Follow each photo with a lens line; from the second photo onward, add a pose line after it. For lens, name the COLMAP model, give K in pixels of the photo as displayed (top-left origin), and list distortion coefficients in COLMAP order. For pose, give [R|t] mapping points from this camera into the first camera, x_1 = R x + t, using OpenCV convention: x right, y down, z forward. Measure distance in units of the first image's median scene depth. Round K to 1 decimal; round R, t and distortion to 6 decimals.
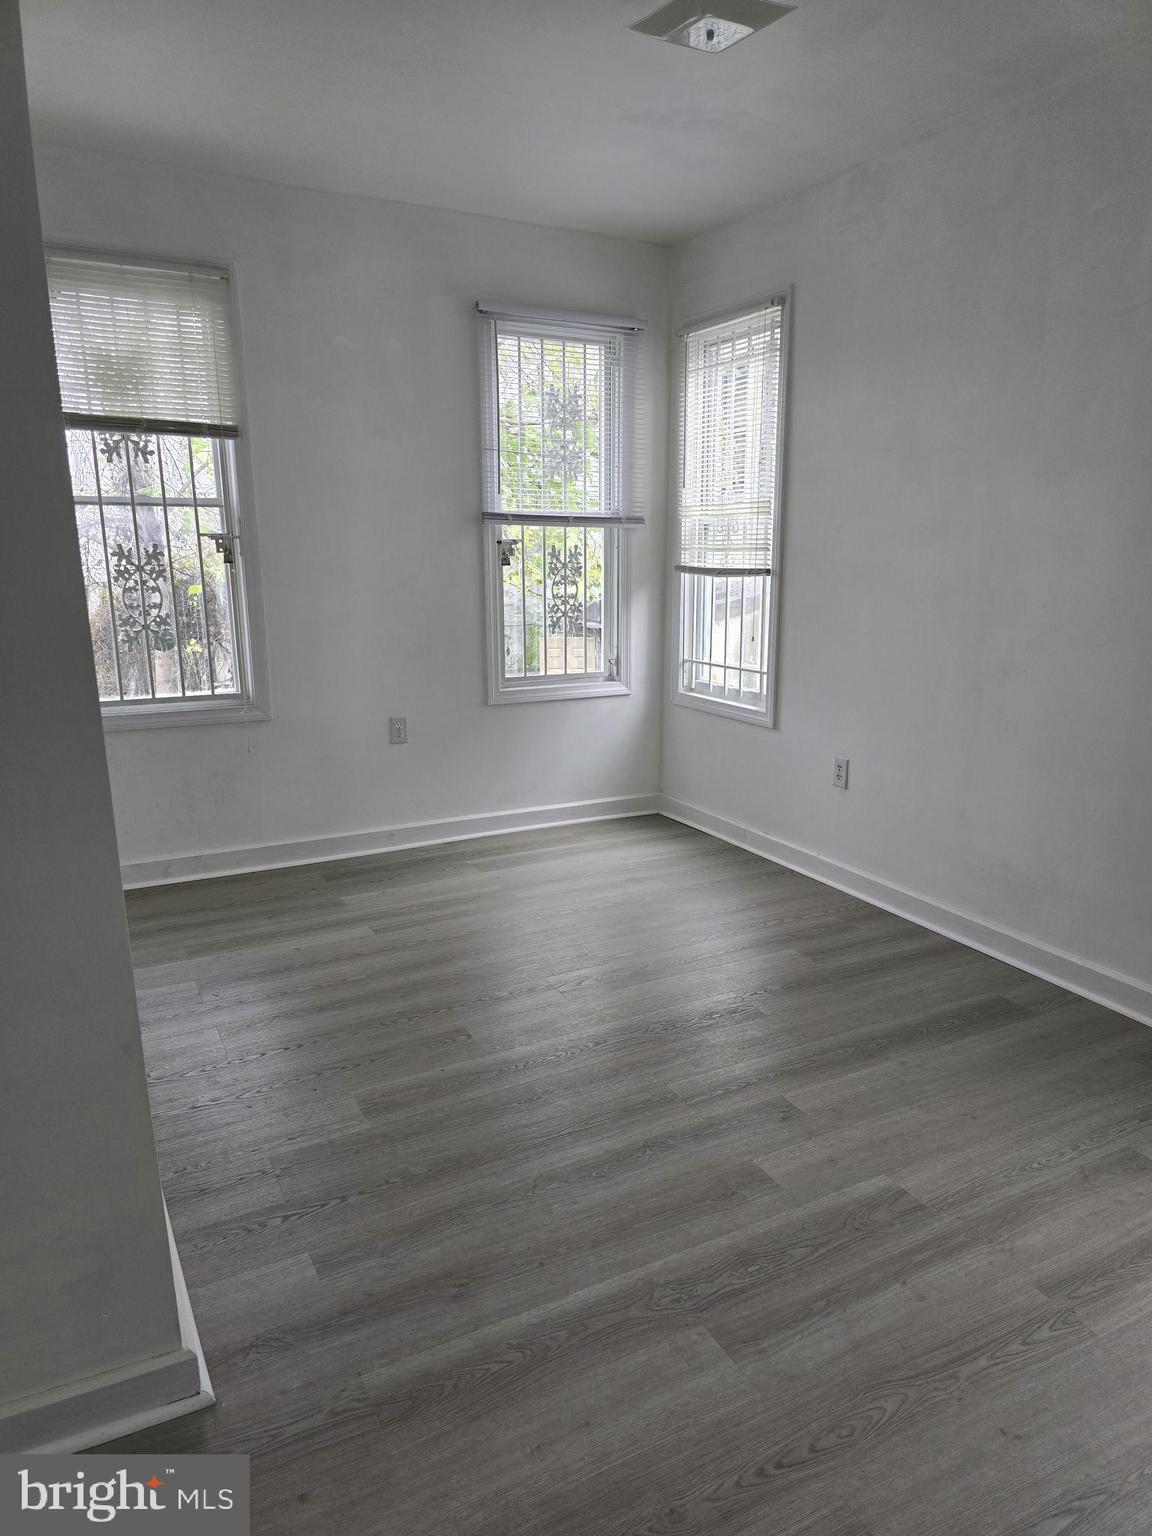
lens RADIAL K [[1034.0, 0, 575.1], [0, 1034.0, 765.1], [0, 0, 1]] dist [0.063068, -0.051152]
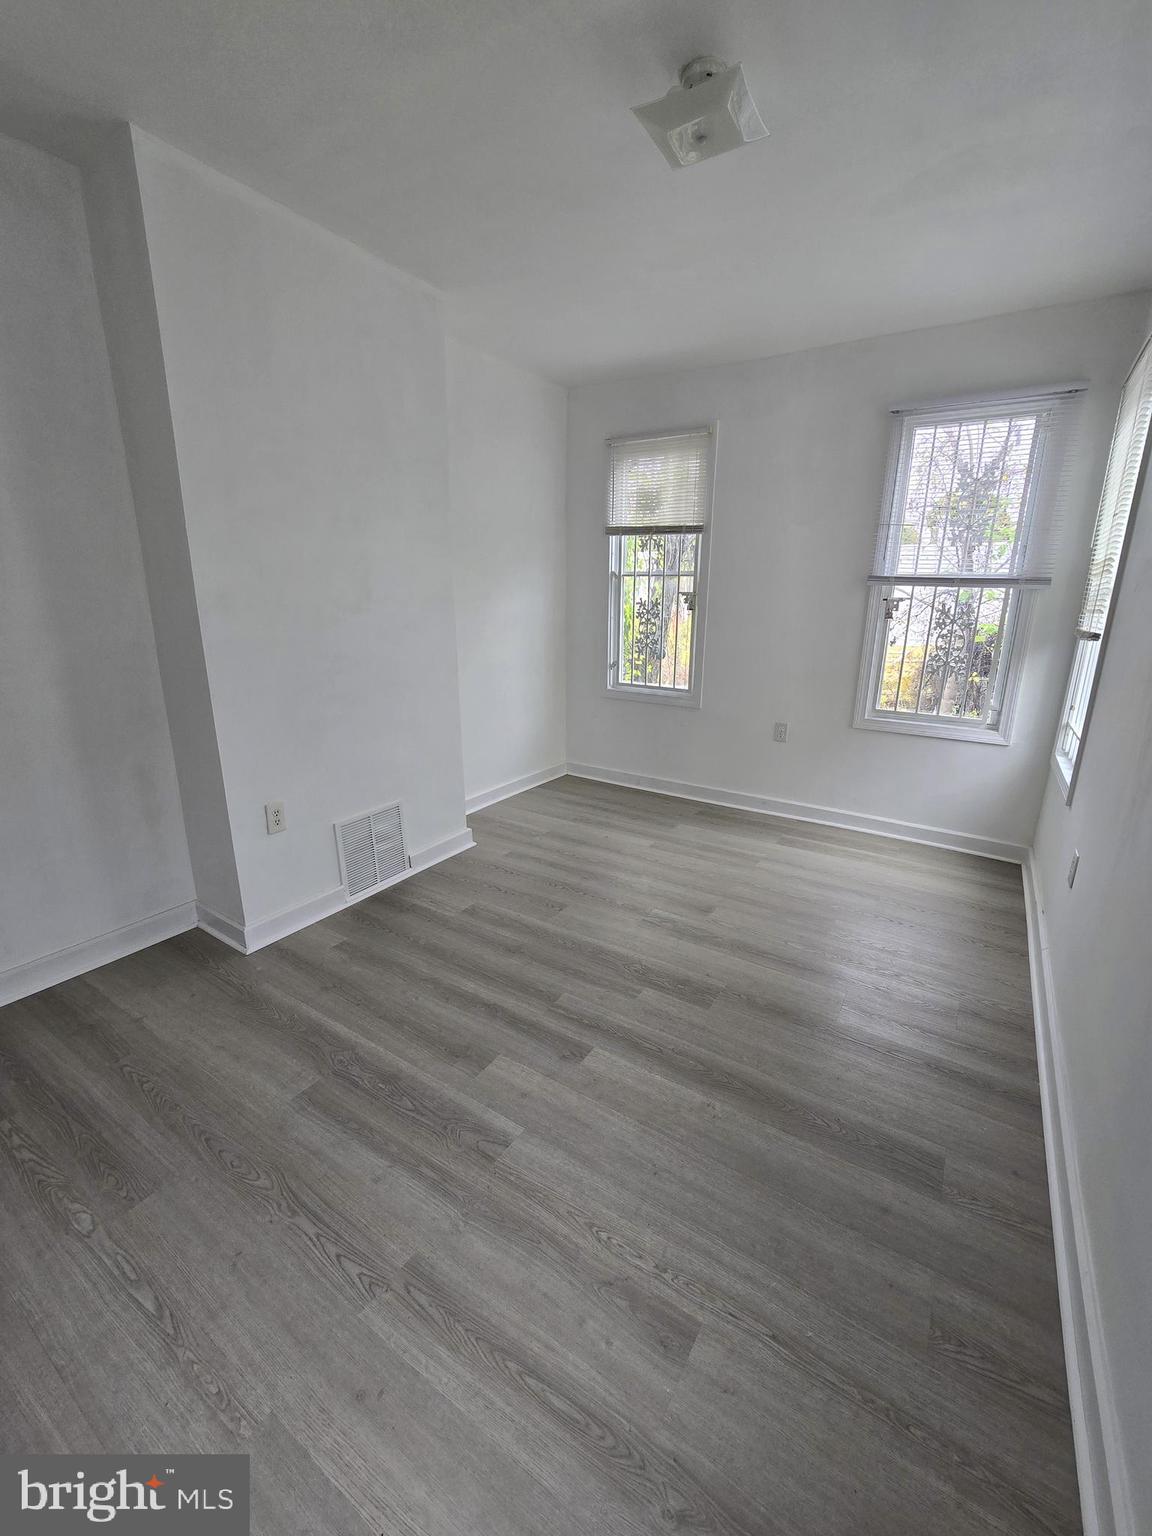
lens RADIAL K [[625.4, 0, 582.3], [0, 625.4, 758.9], [0, 0, 1]] dist [-0.002776, 0.000540]
pose [[0.494471, 0.226728, -0.839103, 0.481934], [-0.202797, 0.968830, 0.142276, -0.074240], [0.845206, 0.099816, 0.525037, 0.375177]]
